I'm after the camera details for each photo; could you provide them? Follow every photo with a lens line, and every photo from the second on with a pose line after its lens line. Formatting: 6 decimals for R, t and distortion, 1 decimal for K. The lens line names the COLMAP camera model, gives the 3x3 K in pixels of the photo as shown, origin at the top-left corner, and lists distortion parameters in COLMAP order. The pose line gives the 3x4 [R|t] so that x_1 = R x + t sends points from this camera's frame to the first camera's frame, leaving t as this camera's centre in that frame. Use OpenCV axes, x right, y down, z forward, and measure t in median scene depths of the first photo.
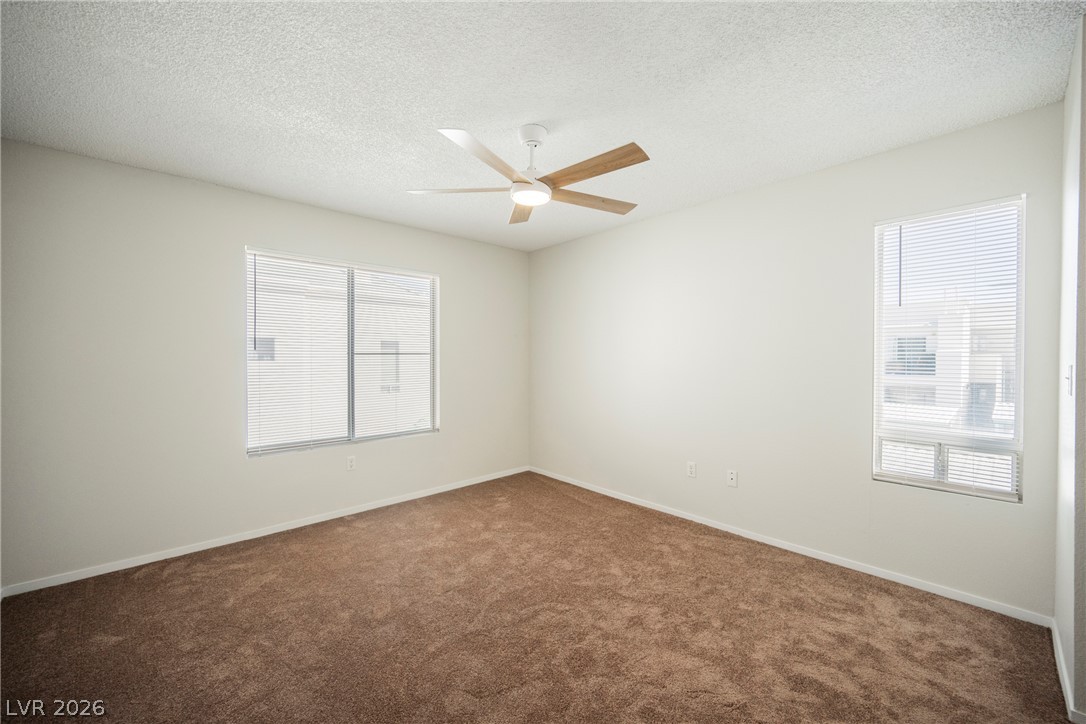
lens RADIAL K [[422.5, 0, 548.2], [0, 422.5, 361.8], [0, 0, 1]] dist [-0.005633, 0.000412]
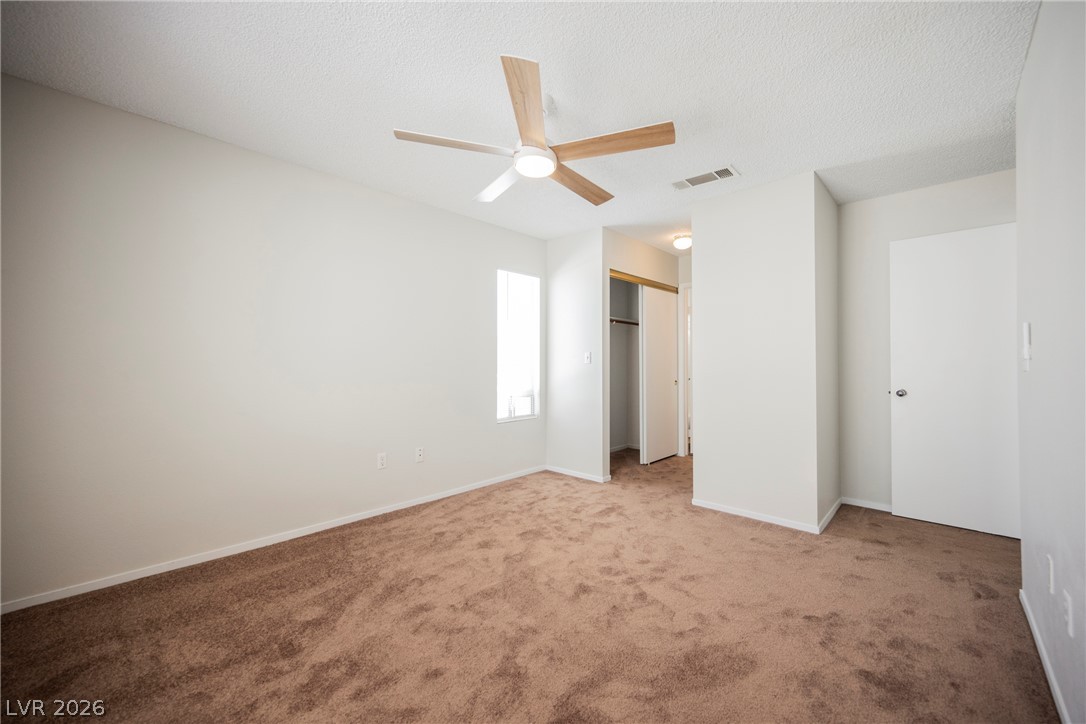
lens RADIAL K [[422.5, 0, 548.2], [0, 422.5, 361.4], [0, 0, 1]] dist [-0.005633, 0.000412]
pose [[-0.068881, -0.000863, 0.997625, -0.748116], [0.008611, 0.999962, 0.001459, 0.032286], [-0.997588, 0.008691, -0.068871, 0.783765]]
